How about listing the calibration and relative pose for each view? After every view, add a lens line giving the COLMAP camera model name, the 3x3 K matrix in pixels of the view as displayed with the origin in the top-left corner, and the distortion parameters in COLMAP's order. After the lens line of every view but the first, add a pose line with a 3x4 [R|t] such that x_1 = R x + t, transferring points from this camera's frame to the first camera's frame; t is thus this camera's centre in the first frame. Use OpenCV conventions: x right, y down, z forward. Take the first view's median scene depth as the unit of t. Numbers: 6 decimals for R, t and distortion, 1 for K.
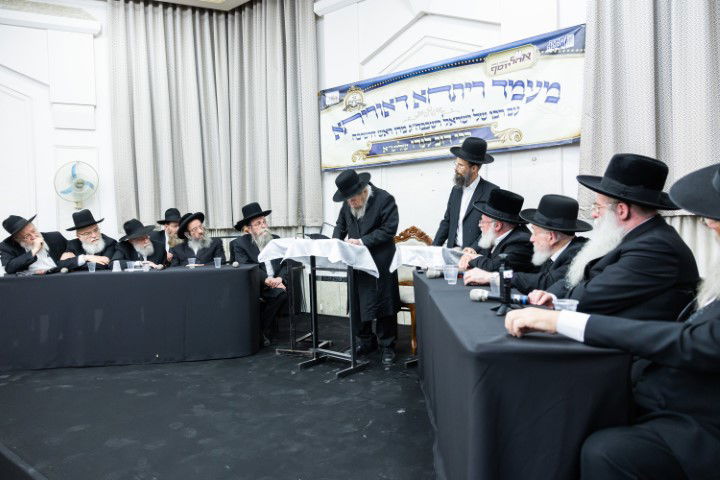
lens RADIAL K [[487.2, 0, 360.0], [0, 487.2, 240.0], [0, 0, 1]] dist [-0.006001, -0.001420]
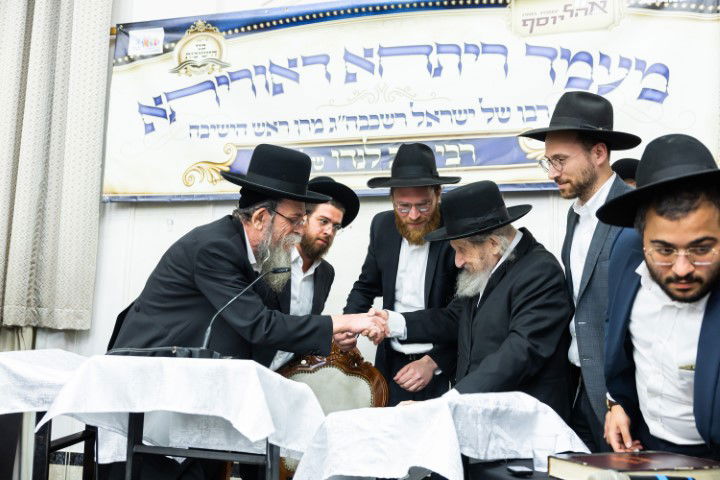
lens RADIAL K [[815.3, 0, 360.0], [0, 815.3, 240.0], [0, 0, 1]] dist [-0.015698, 0.016527]
pose [[0.935419, 0.096907, 0.339999, -0.127146], [-0.040376, 0.984690, -0.169576, 0.006279], [-0.351227, 0.144897, 0.925011, 0.312374]]
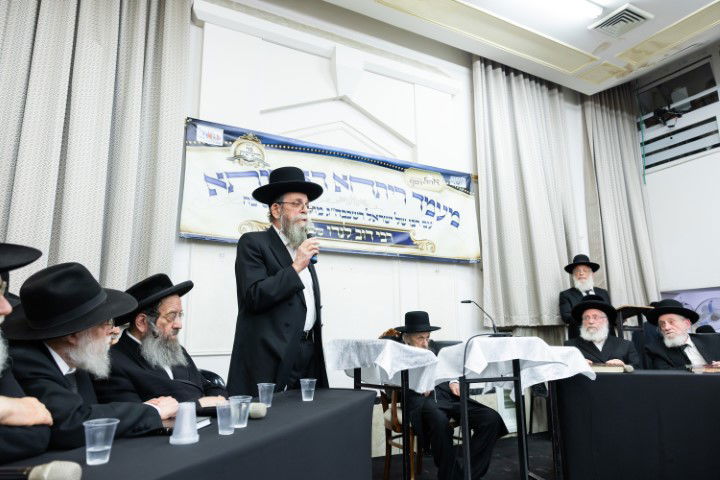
lens RADIAL K [[487.2, 0, 360.0], [0, 487.2, 240.0], [0, 0, 1]] dist [-0.006001, -0.001420]
pose [[0.387746, 0.205396, 0.898591, -0.646844], [0.030825, 0.971423, -0.235345, 0.018239], [-0.921251, 0.118953, 0.370334, 0.669324]]
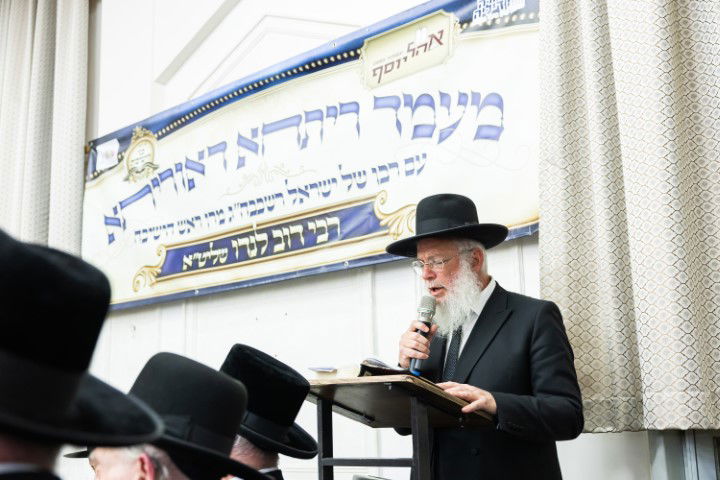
lens RADIAL K [[953.1, 0, 360.0], [0, 953.1, 240.0], [0, 0, 1]] dist [-0.016578, 0.008808]
pose [[0.994423, -0.017829, -0.103948, 0.318002], [-0.005318, 0.975878, -0.218253, -0.021745], [0.105332, 0.217588, 0.970340, 0.199364]]
